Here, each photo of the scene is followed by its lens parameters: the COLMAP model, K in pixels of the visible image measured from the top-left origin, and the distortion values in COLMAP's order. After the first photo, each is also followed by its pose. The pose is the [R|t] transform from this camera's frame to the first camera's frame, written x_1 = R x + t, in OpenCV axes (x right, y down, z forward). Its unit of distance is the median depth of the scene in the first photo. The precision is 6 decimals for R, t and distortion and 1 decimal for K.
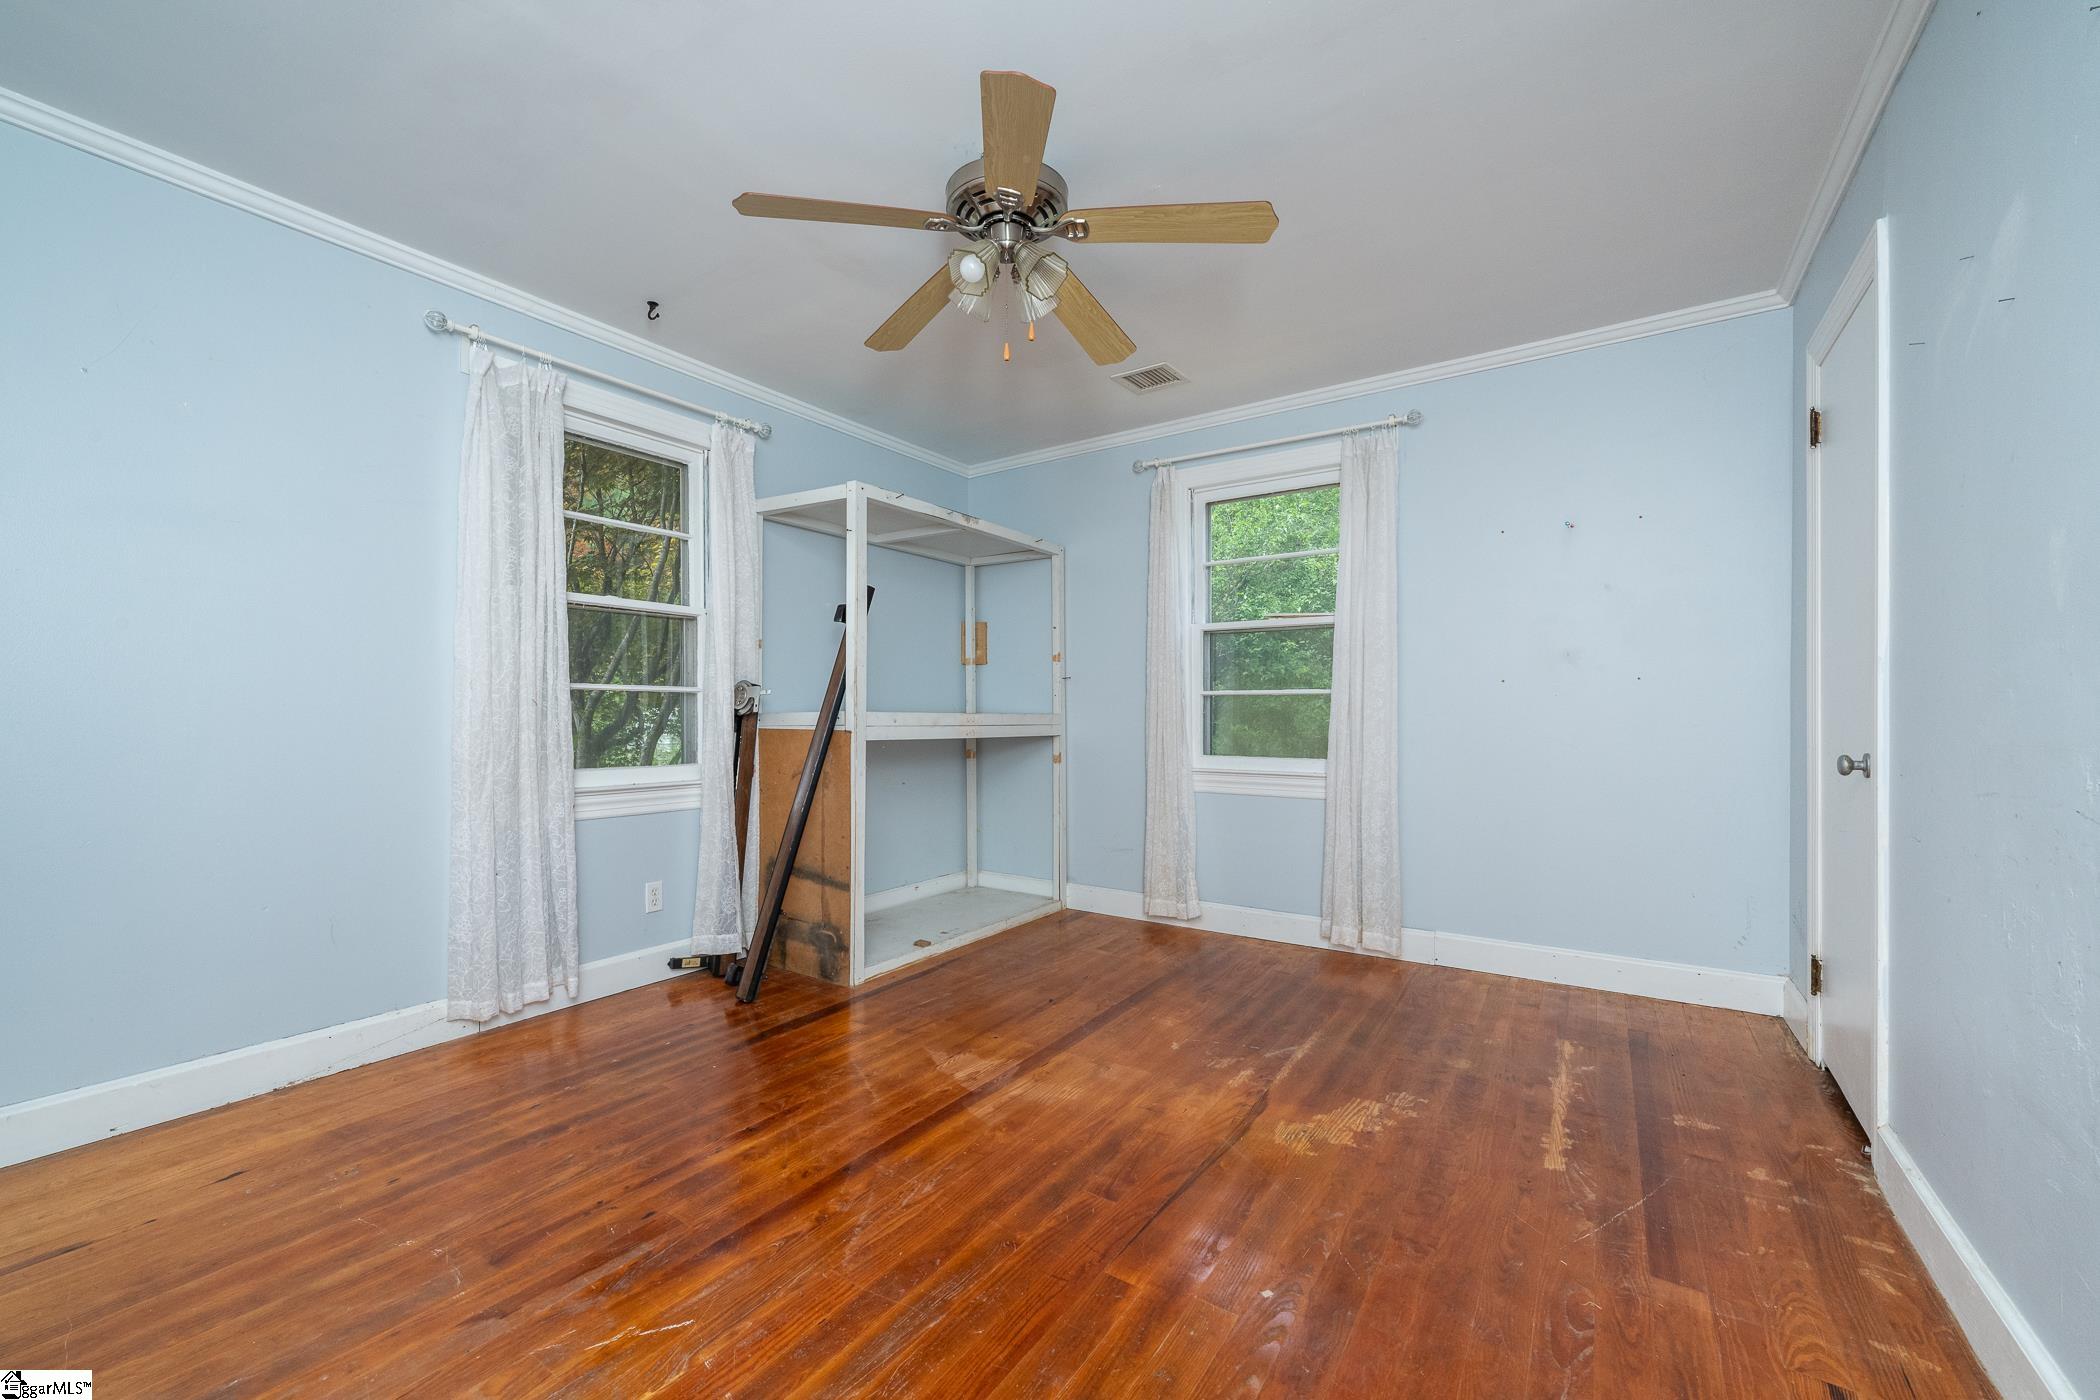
lens RADIAL K [[827.2, 0, 1021.8], [0, 827.2, 724.4], [0, 0, 1]] dist [-0.000250, -0.000045]
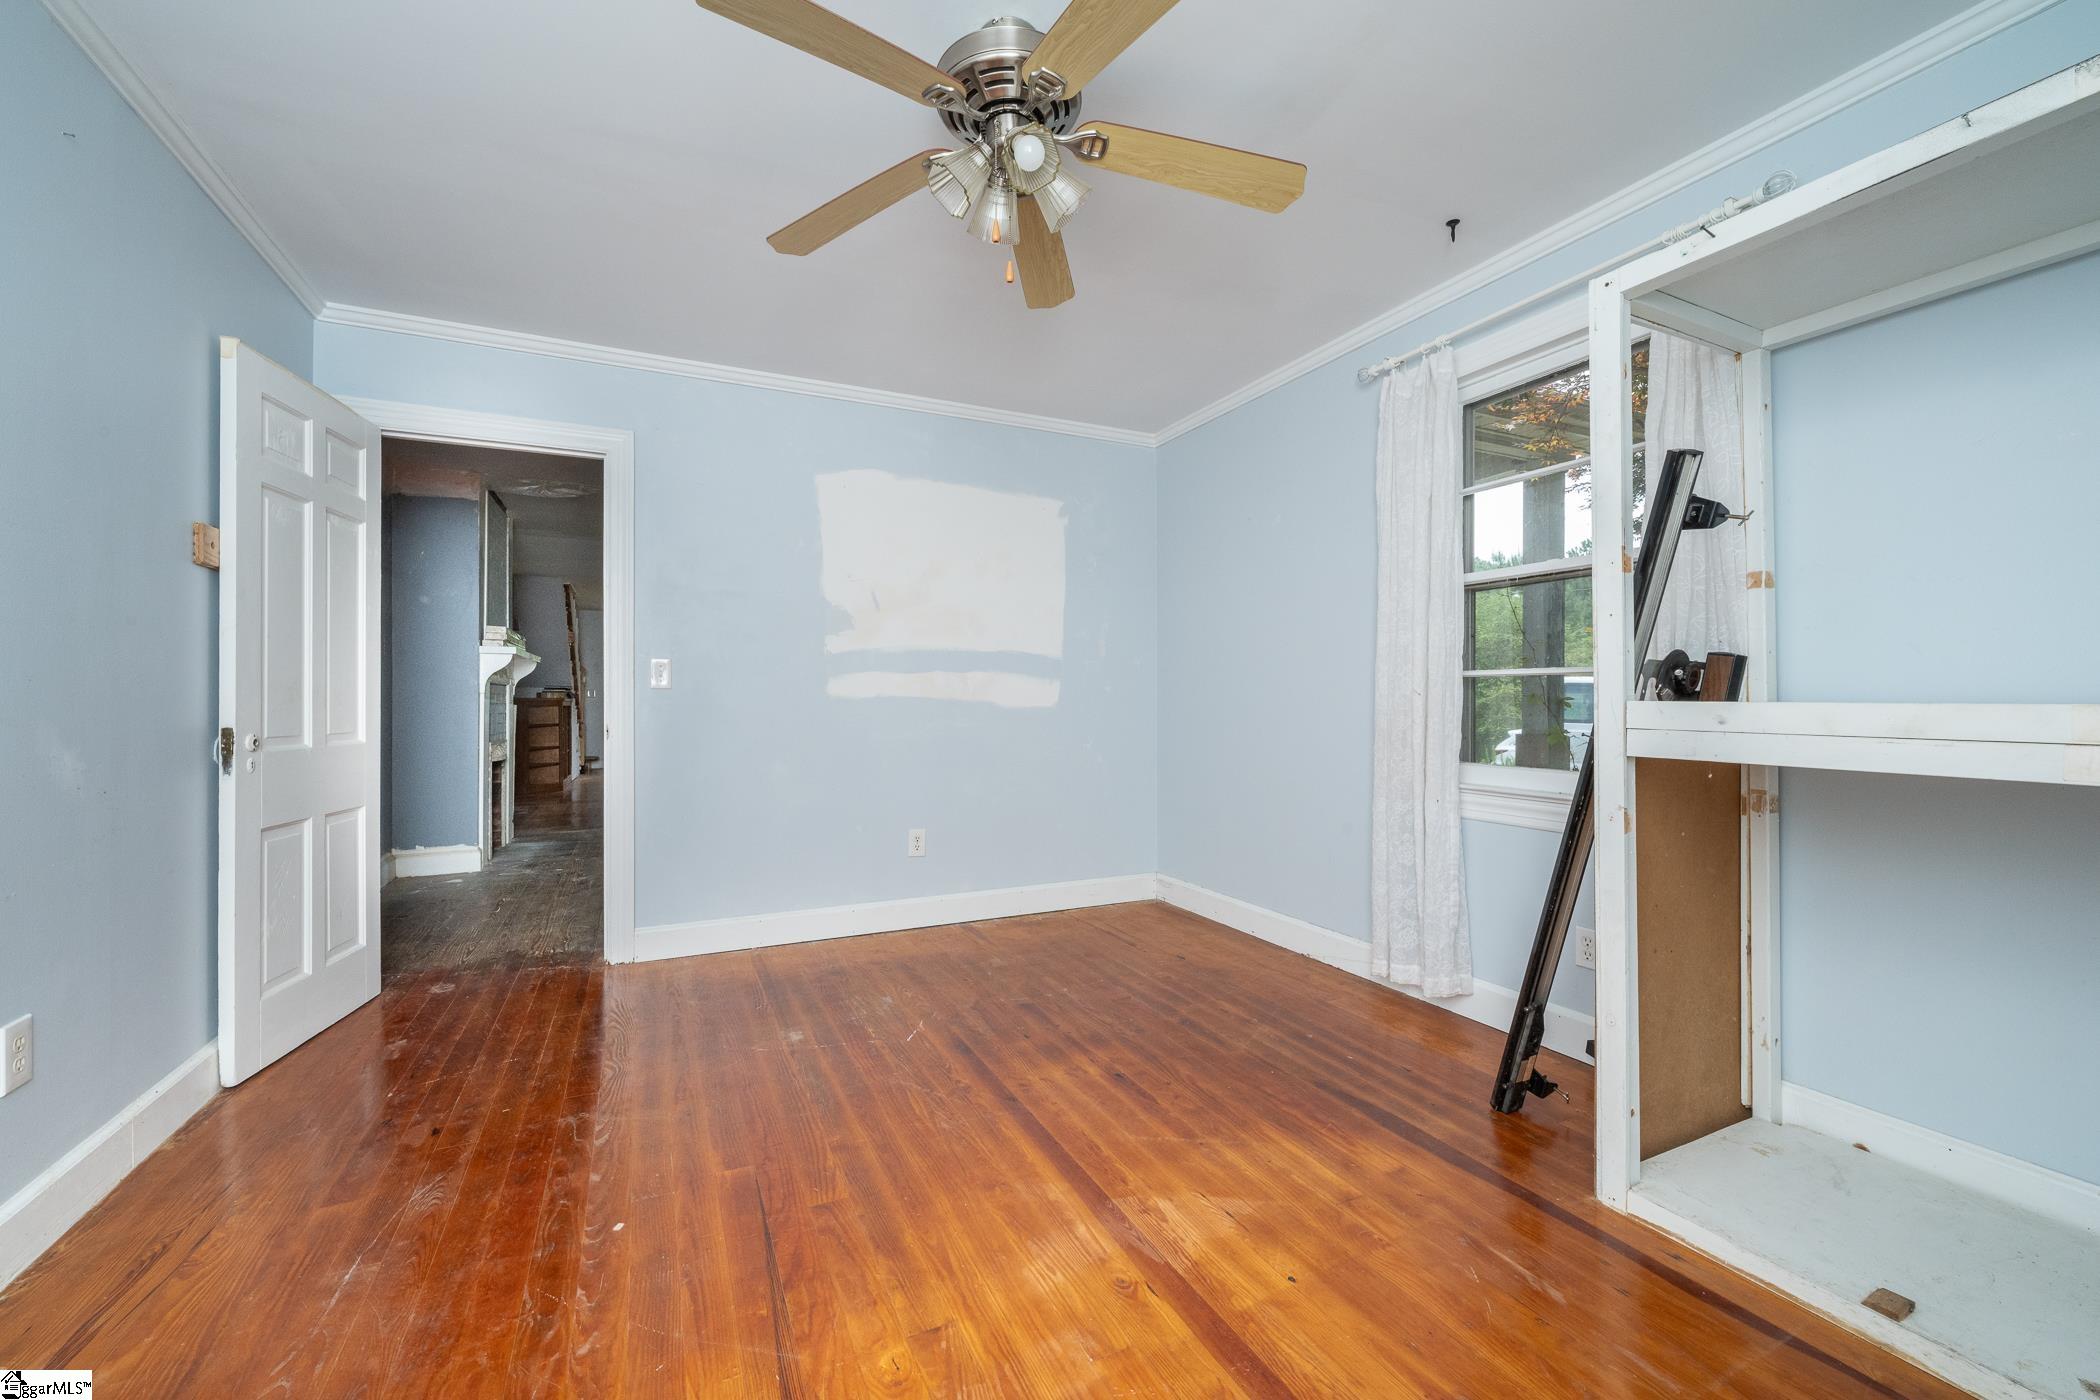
lens RADIAL K [[837.5, 0, 1041.9], [0, 837.5, 694.8], [0, 0, 1]] dist [0.000506, 0.000049]
pose [[-0.499687, -0.008932, -0.866160, 0.616642], [-0.007326, 0.999955, -0.006085, -0.015923], [0.866175, 0.003305, -0.499729, 1.272665]]
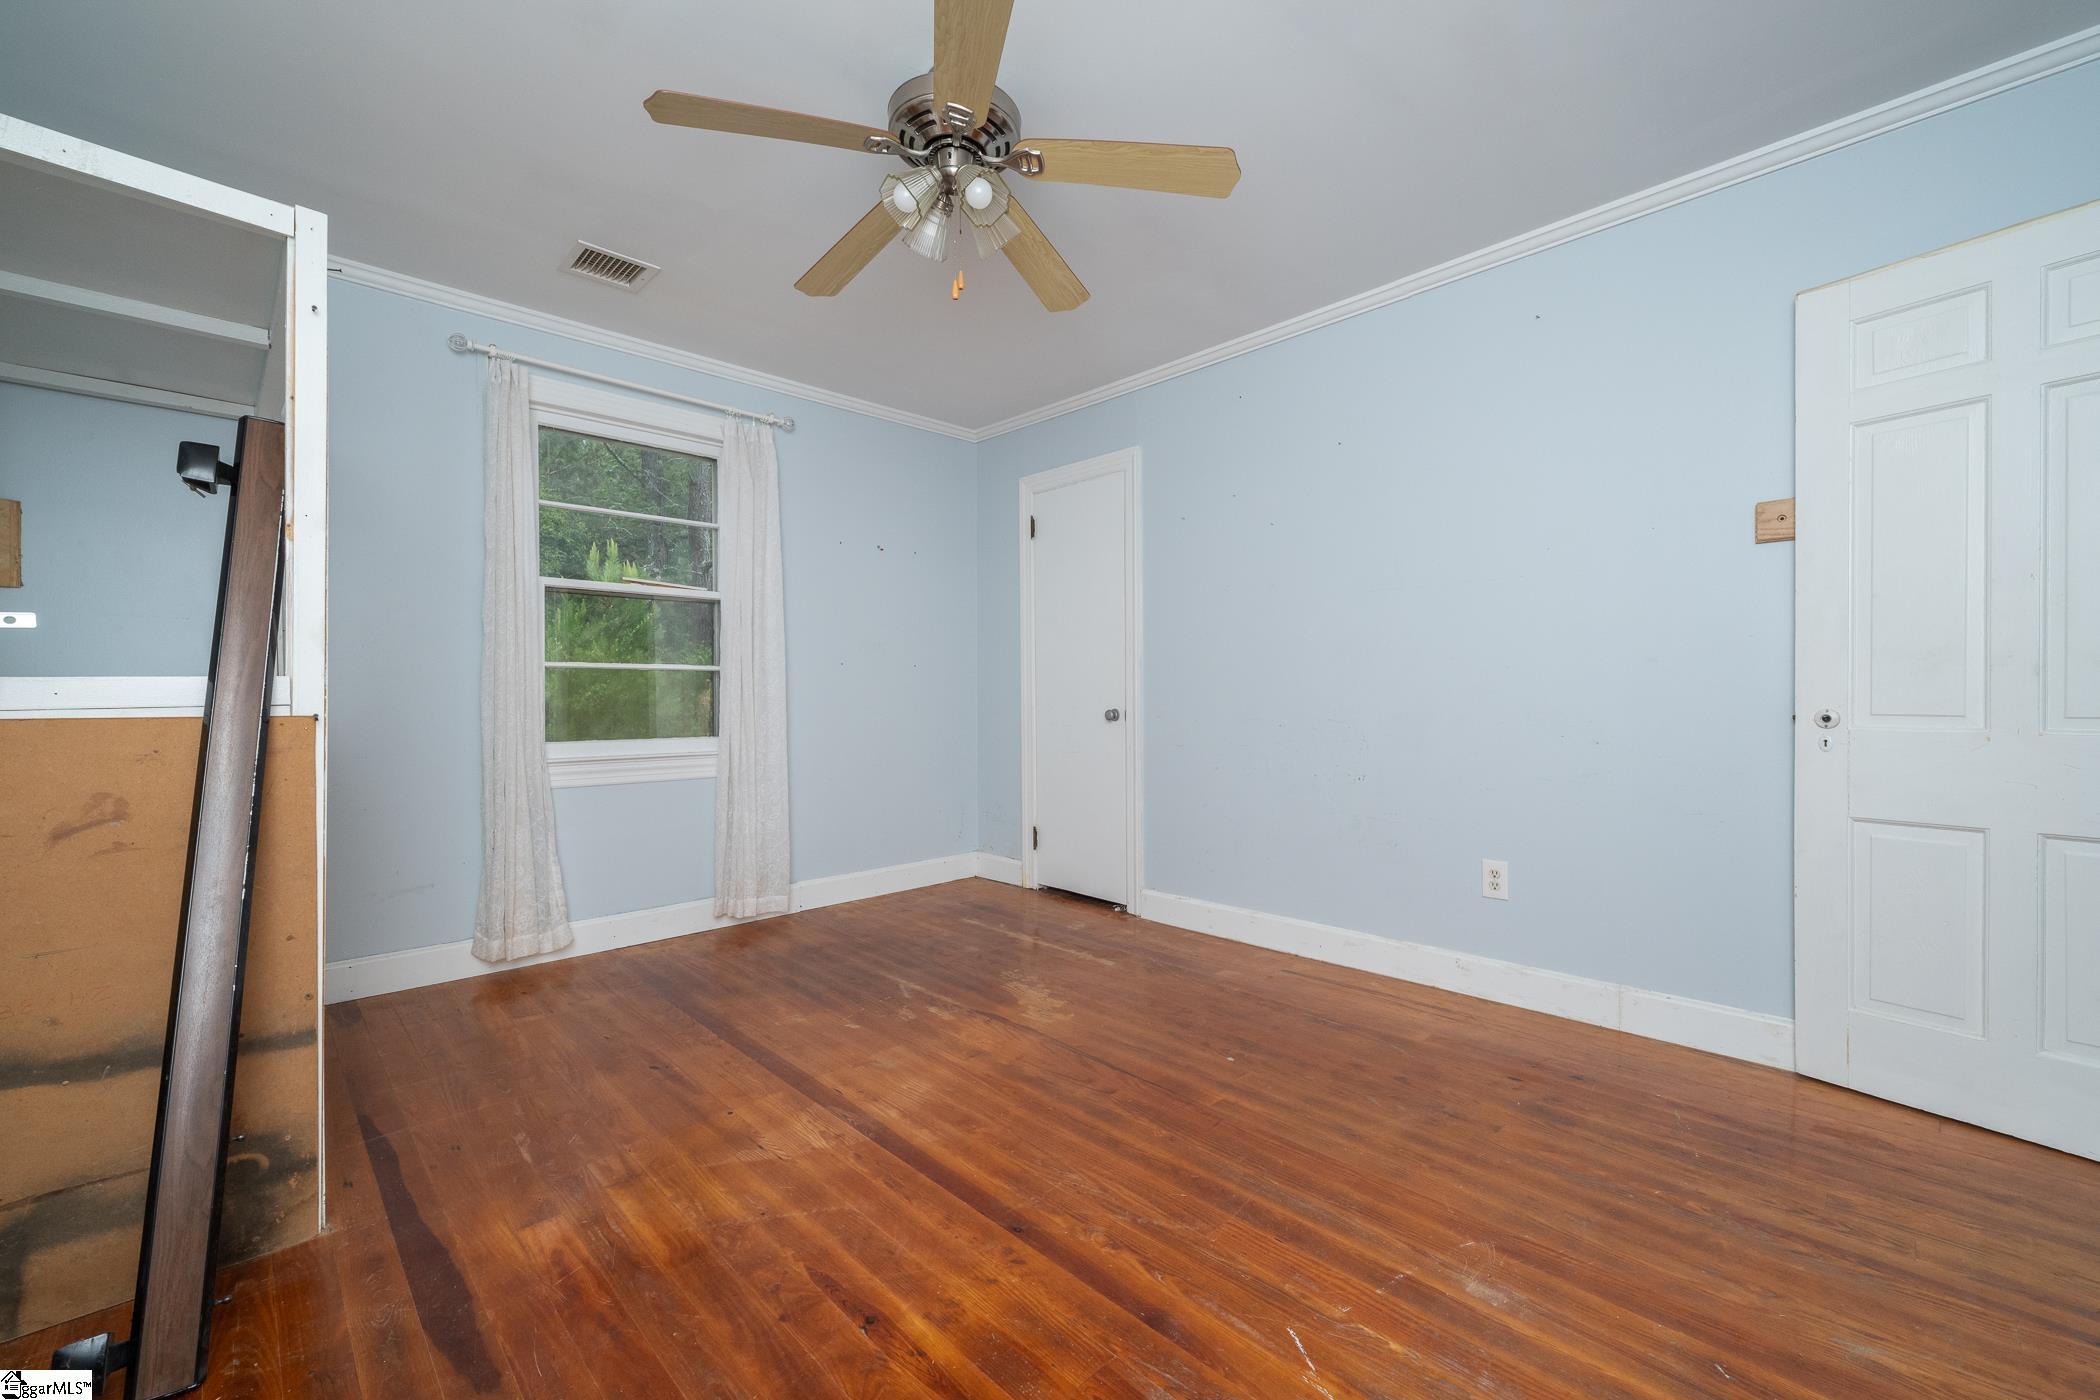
lens RADIAL K [[837.5, 0, 1041.9], [0, 837.5, 694.8], [0, 0, 1]] dist [0.000506, 0.000049]
pose [[0.206114, 0.000892, 0.978528, -0.807750], [0.017238, 0.999841, -0.004542, 0.005901], [-0.978376, 0.017804, 0.206066, 0.625008]]
